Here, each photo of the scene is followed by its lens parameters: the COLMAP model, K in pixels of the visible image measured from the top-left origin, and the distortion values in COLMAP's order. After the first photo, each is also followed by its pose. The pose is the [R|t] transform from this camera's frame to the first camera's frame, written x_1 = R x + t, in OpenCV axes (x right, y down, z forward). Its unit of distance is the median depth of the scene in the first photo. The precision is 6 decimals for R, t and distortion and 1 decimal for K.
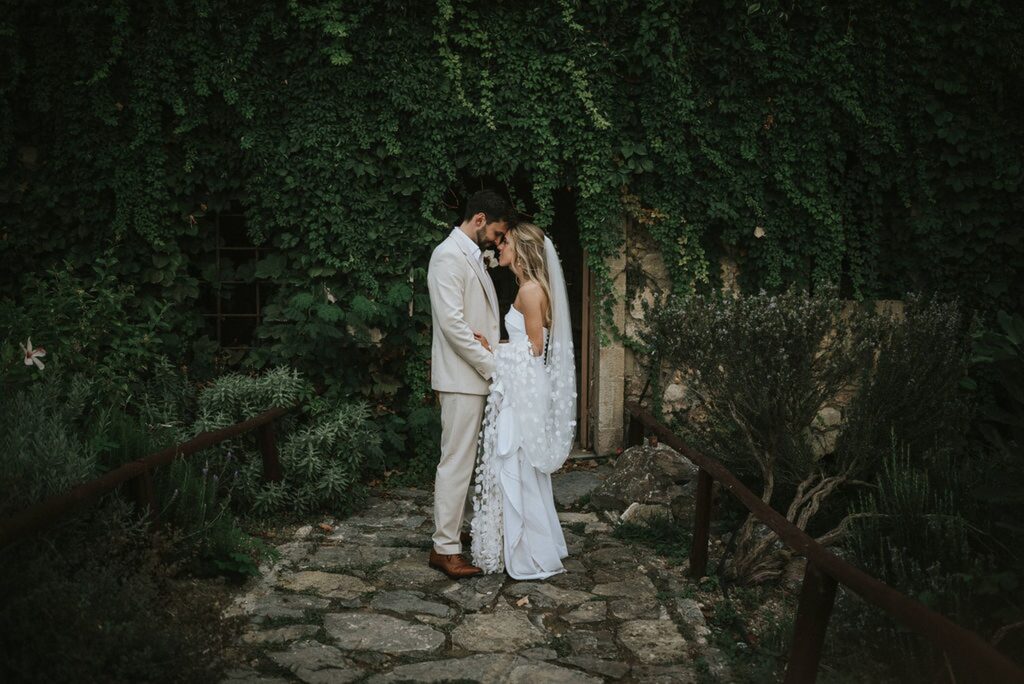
lens RADIAL K [[987.7, 0, 537.8], [0, 987.7, 342.9], [0, 0, 1]] dist [-0.043765, -0.003028]
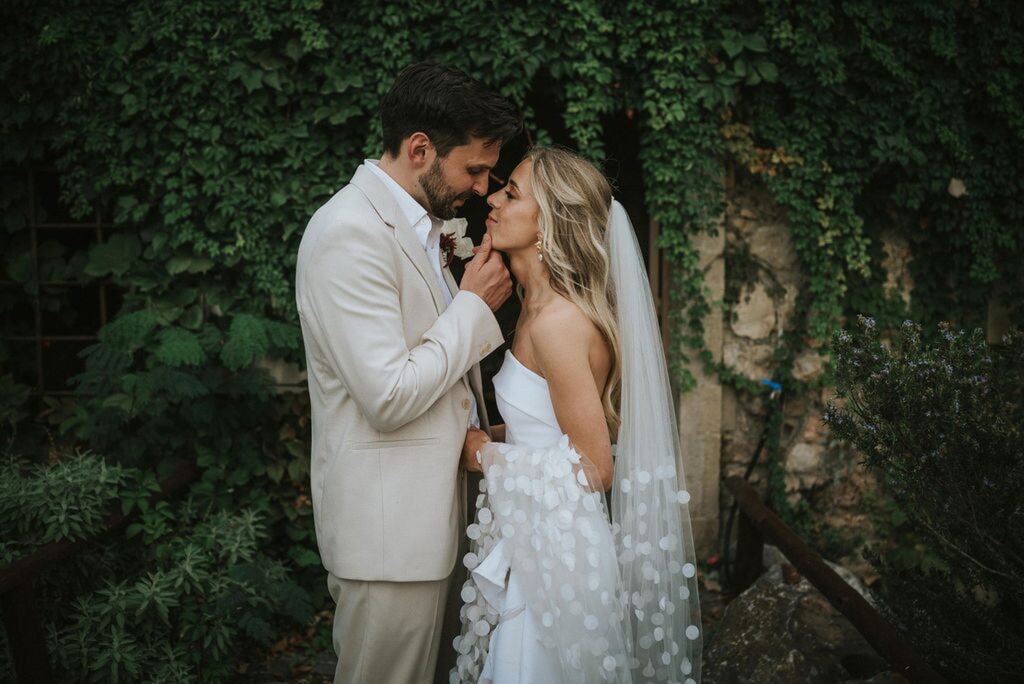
lens RADIAL K [[1028.4, 0, 525.3], [0, 1028.4, 343.8], [0, 0, 1]] dist [-0.041358, -0.017419]
pose [[0.999031, -0.006191, -0.043567, -0.003734], [0.007044, 0.999786, 0.019459, -0.036566], [0.043437, -0.019747, 0.998861, 0.419287]]
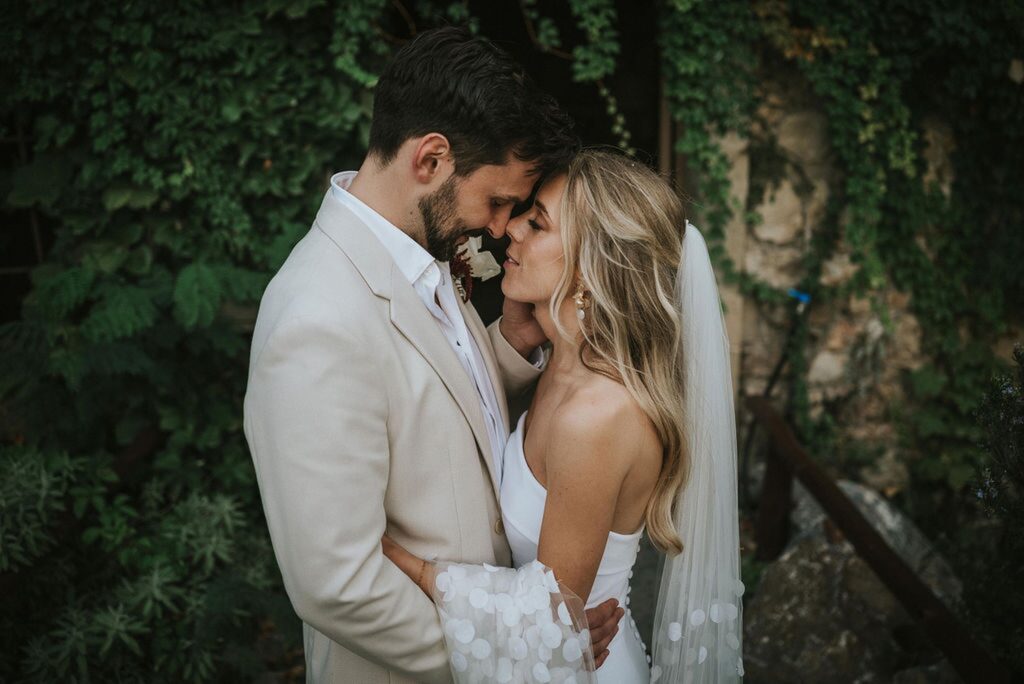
lens RADIAL K [[988.7, 0, 525.4], [0, 988.7, 346.3], [0, 0, 1]] dist [-0.040108, -0.014204]
pose [[0.999506, -0.028842, -0.012478, -0.026965], [0.030794, 0.978071, 0.205983, -0.091342], [0.006263, -0.206266, 0.978476, 0.520470]]
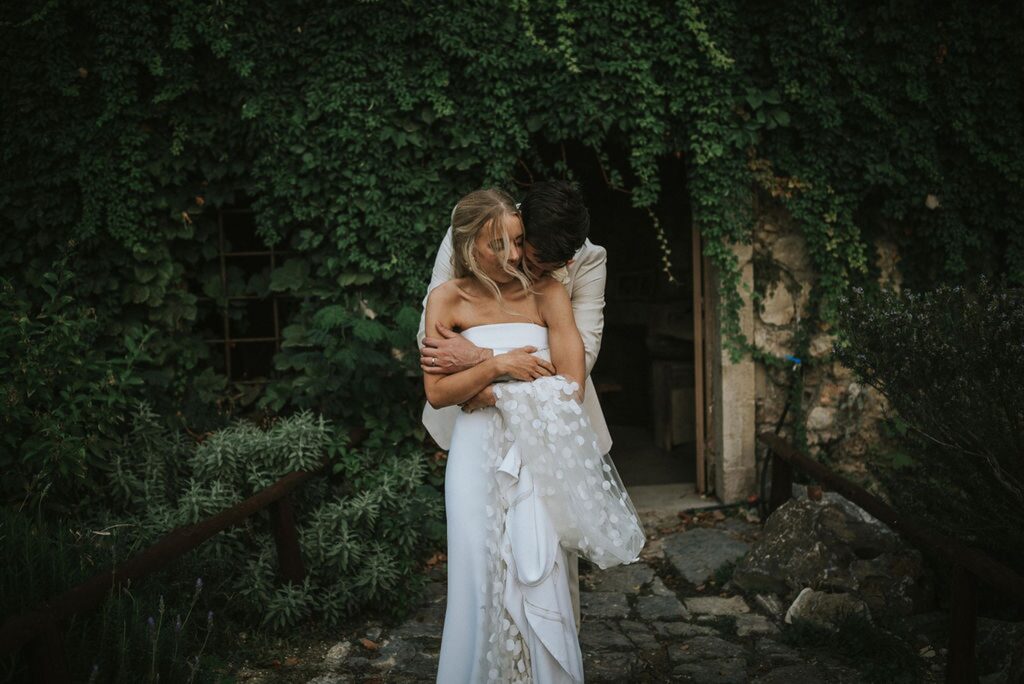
lens RADIAL K [[988.7, 0, 525.4], [0, 988.7, 346.3], [0, 0, 1]] dist [-0.040108, -0.014204]
pose [[0.997104, -0.038390, -0.065643, -0.042091], [0.038388, 0.999262, -0.001291, -0.014532], [0.065644, -0.001232, 0.997842, 0.254321]]
